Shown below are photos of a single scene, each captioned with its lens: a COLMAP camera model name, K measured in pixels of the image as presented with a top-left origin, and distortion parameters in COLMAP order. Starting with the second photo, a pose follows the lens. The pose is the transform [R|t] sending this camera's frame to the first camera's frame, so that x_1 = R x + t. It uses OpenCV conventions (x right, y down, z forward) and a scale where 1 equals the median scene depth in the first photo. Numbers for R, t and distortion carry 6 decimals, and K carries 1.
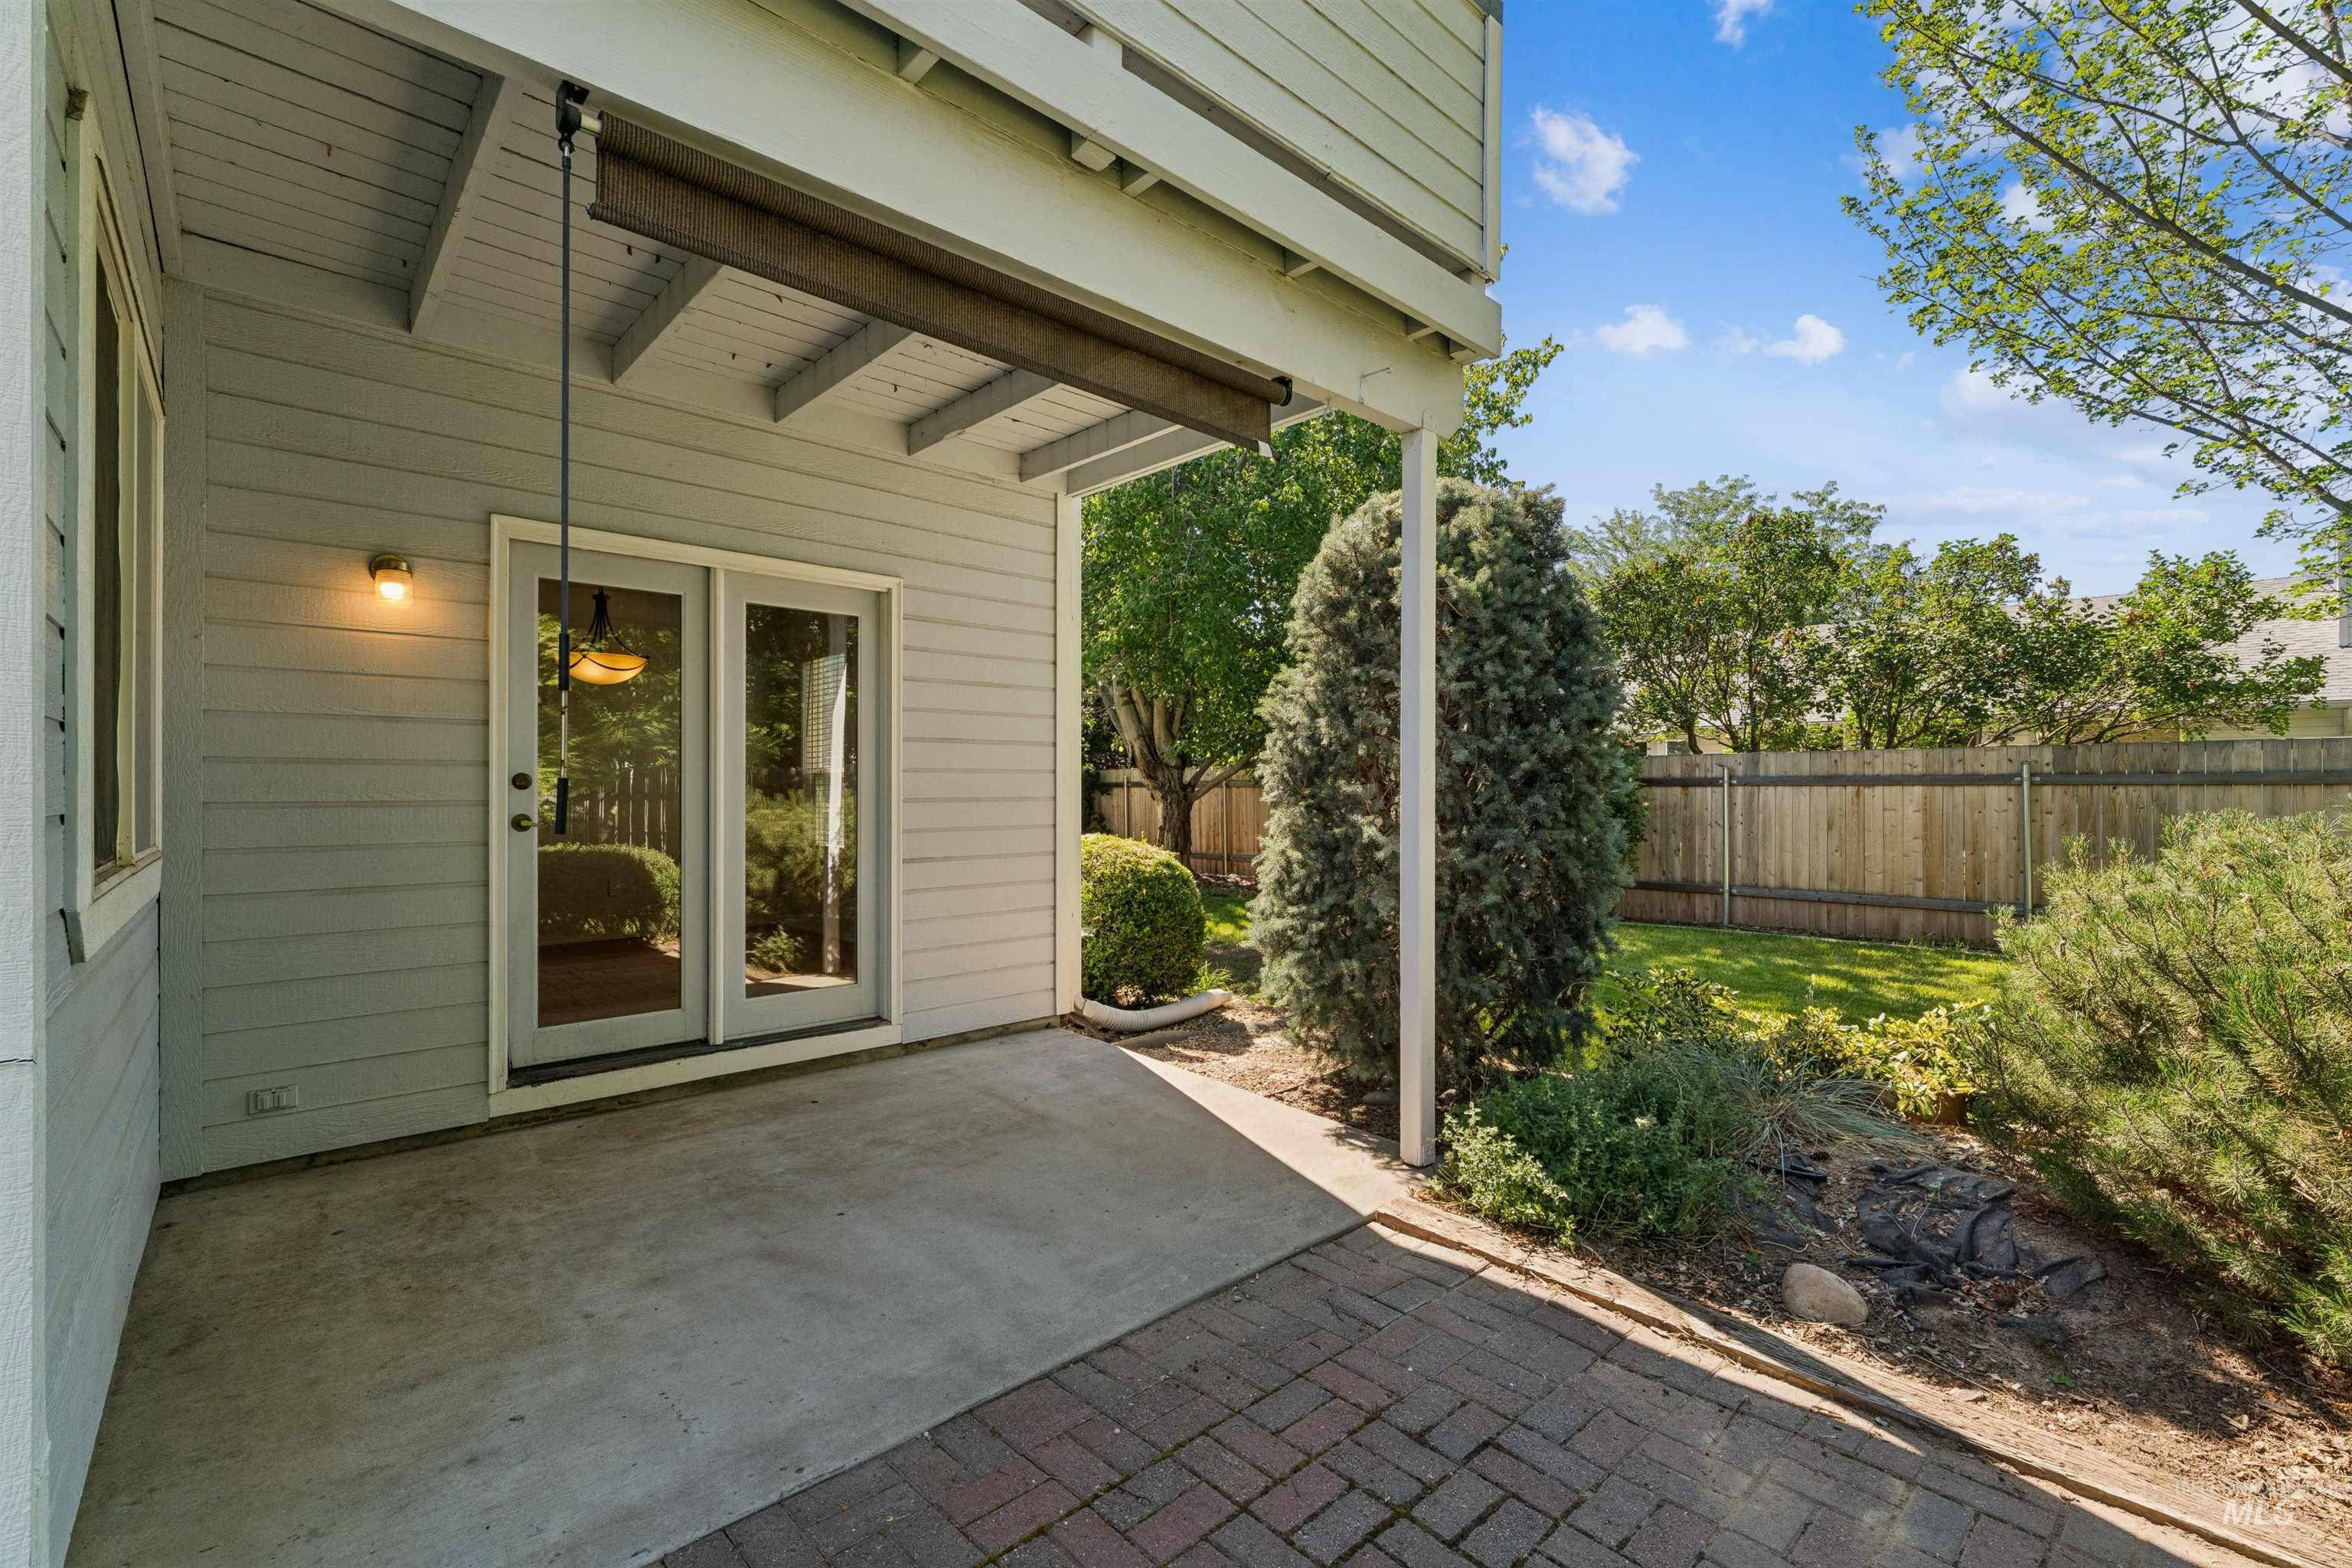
lens RADIAL K [[1010.9, 0, 1176.0], [0, 1010.9, 784.0], [0, 0, 1]] dist [-0.002820, -0.000006]
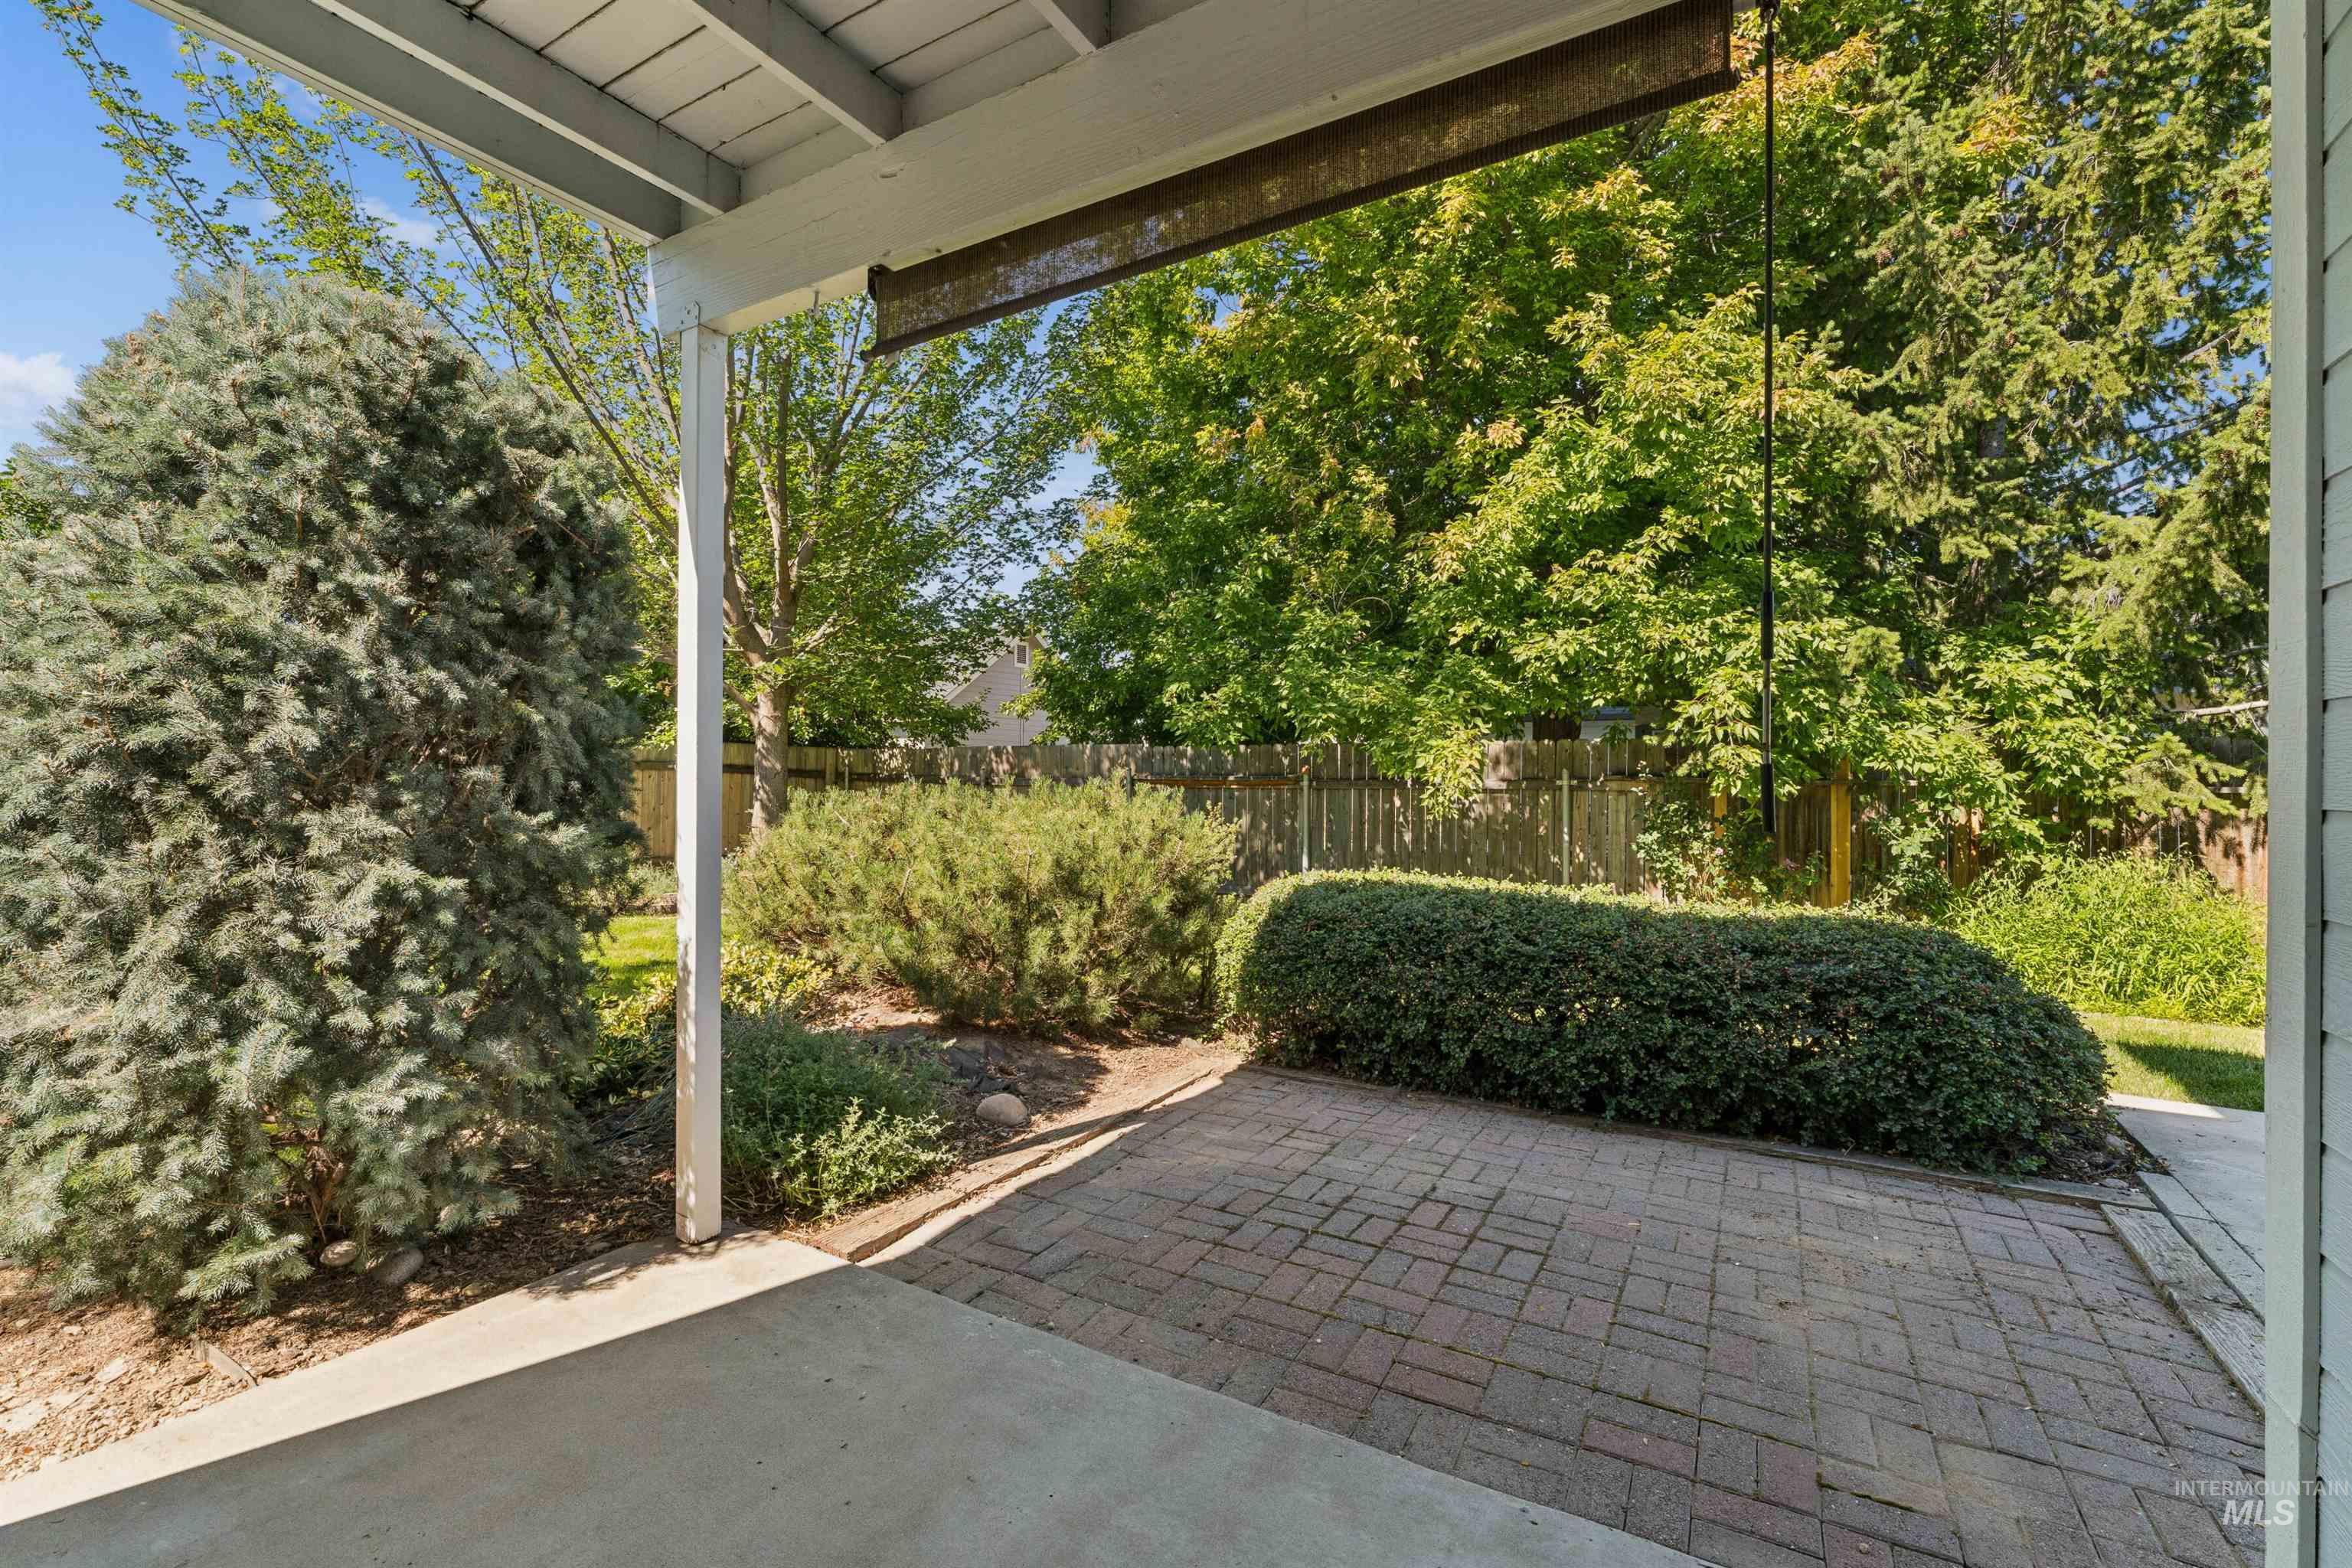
lens RADIAL K [[1010.9, 0, 1176.0], [0, 1010.9, 784.0], [0, 0, 1]] dist [-0.002820, -0.000006]
pose [[-0.291214, -0.011054, 0.956594, -0.619184], [-0.008833, 0.999922, 0.008866, 0.001454], [-0.956617, -0.005868, -0.291289, 0.841553]]
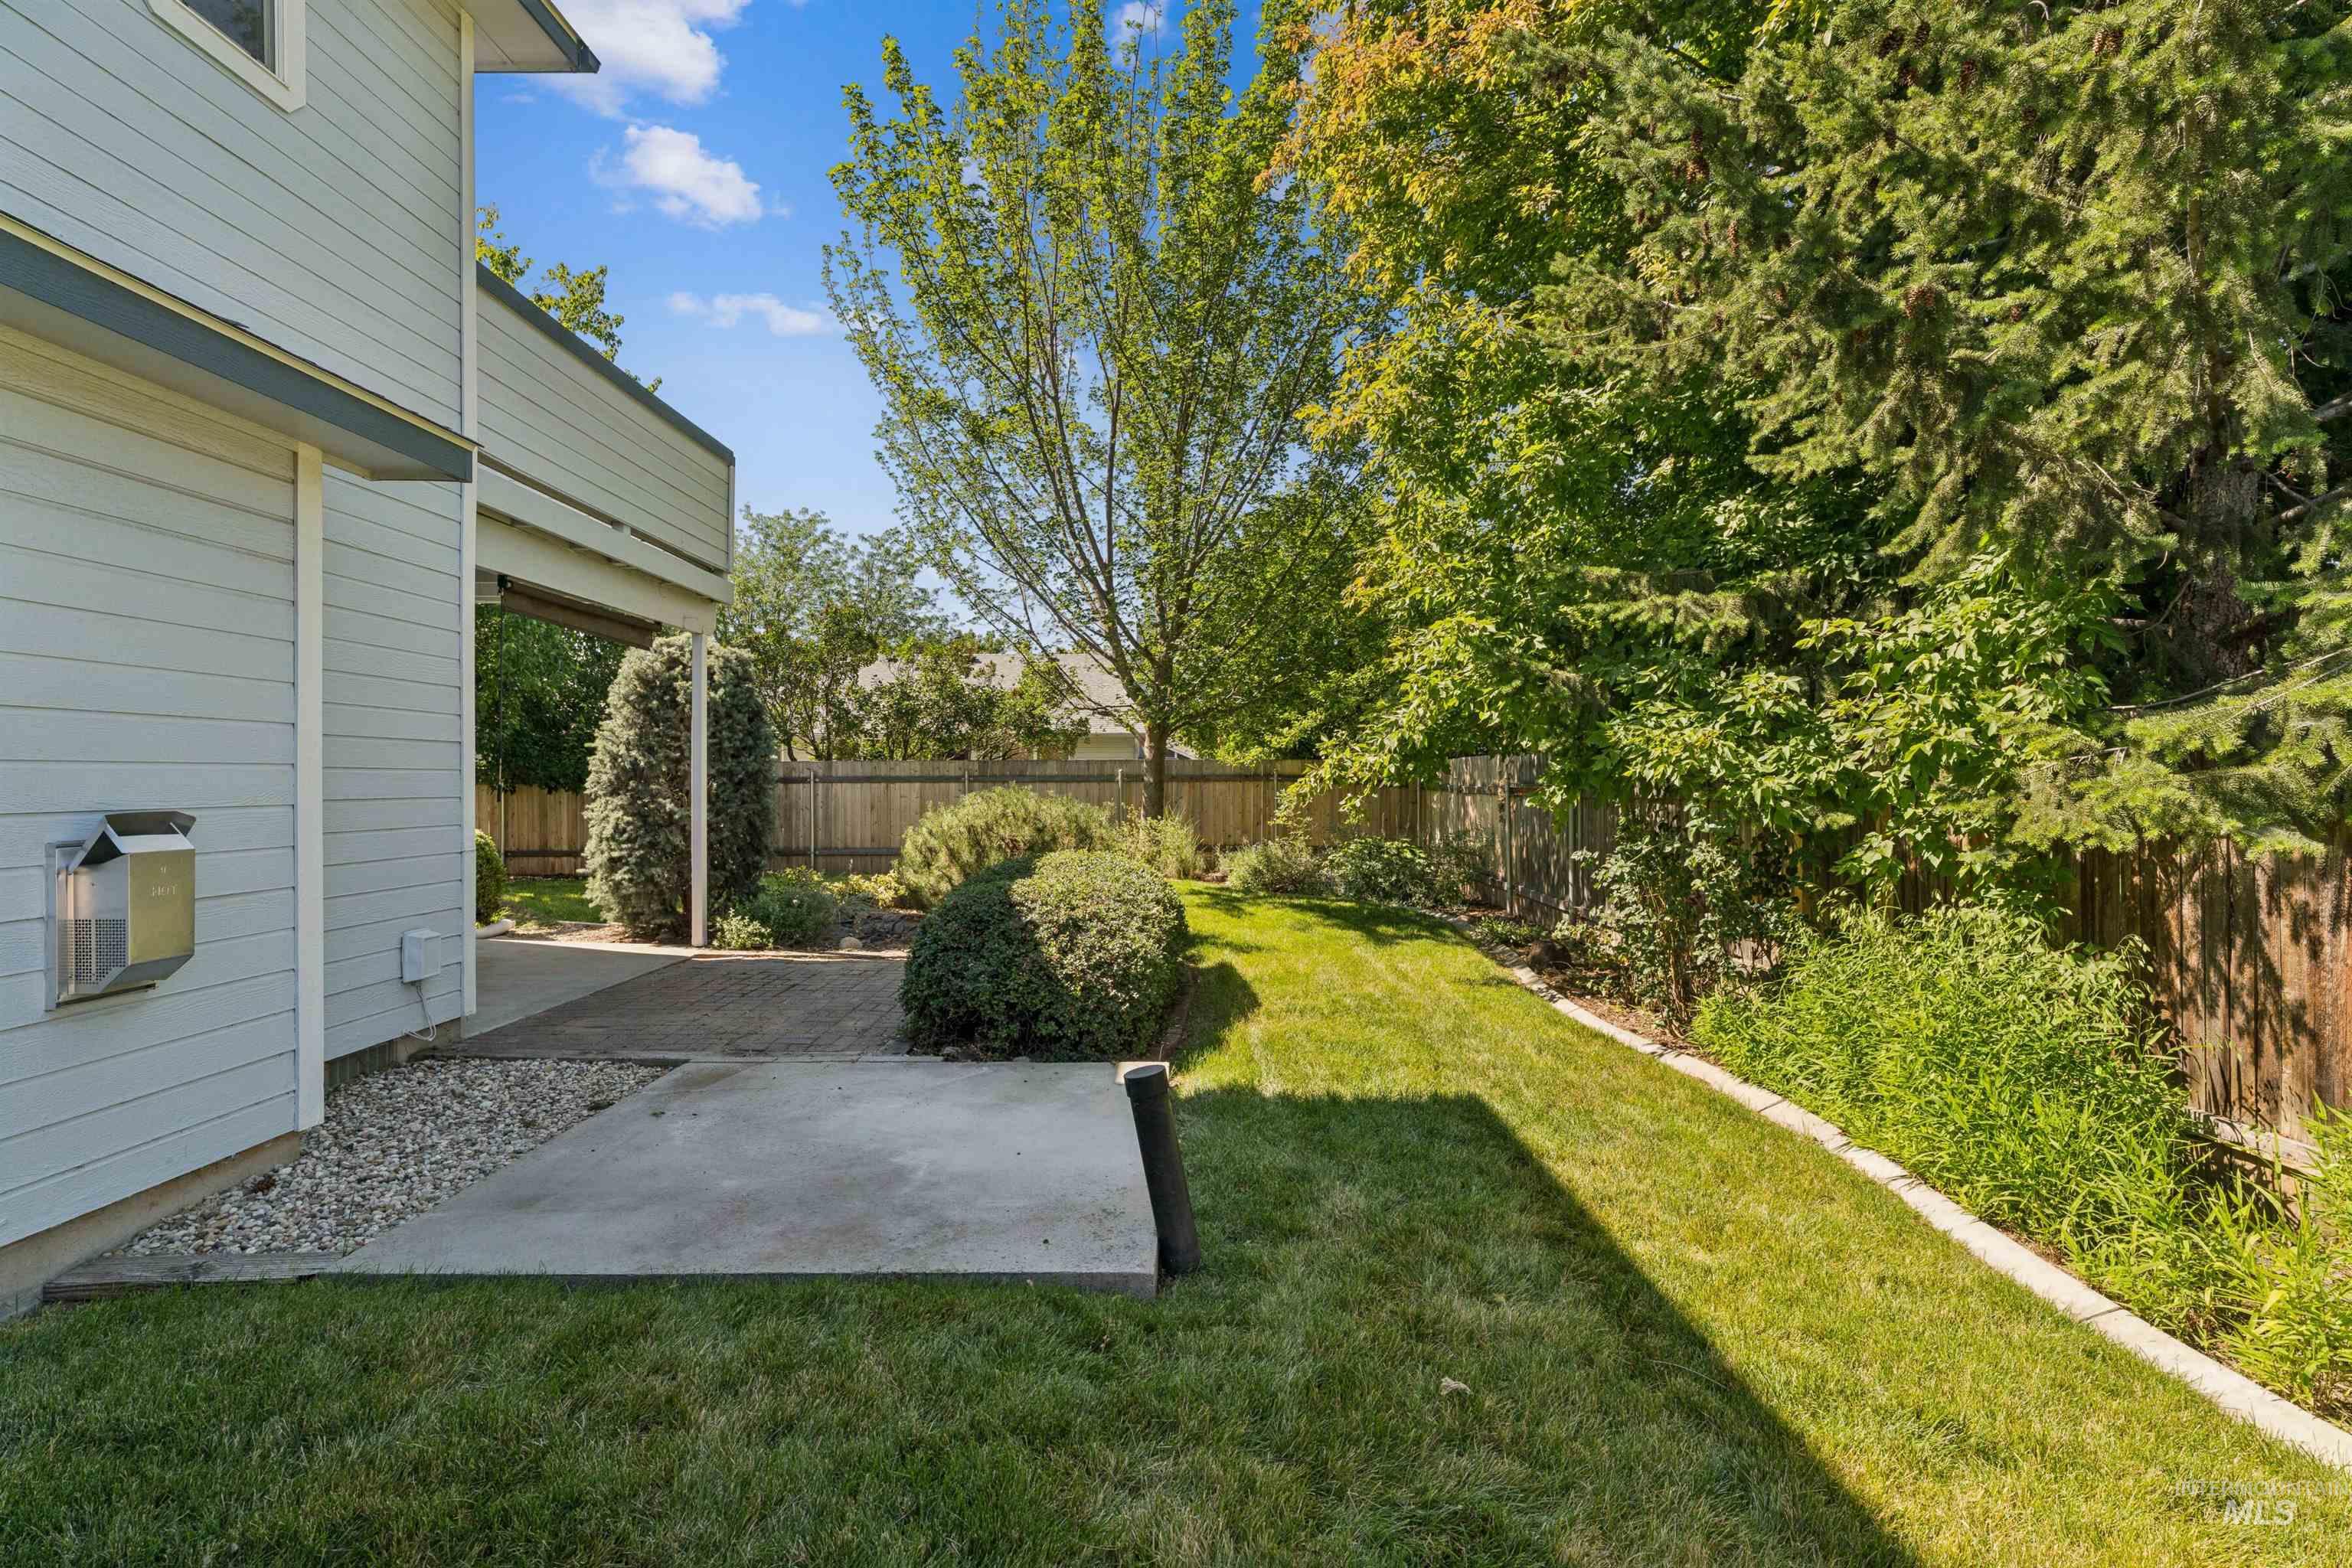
lens RADIAL K [[1079.7, 0, 1176.0], [0, 1079.7, 784.0], [0, 0, 1]] dist [-0.001880, -0.000115]
pose [[0.673459, -0.002719, 0.739220, -0.852537], [-0.001040, 0.999989, 0.004625, -0.013475], [-0.739224, -0.003883, 0.673448, -1.477522]]
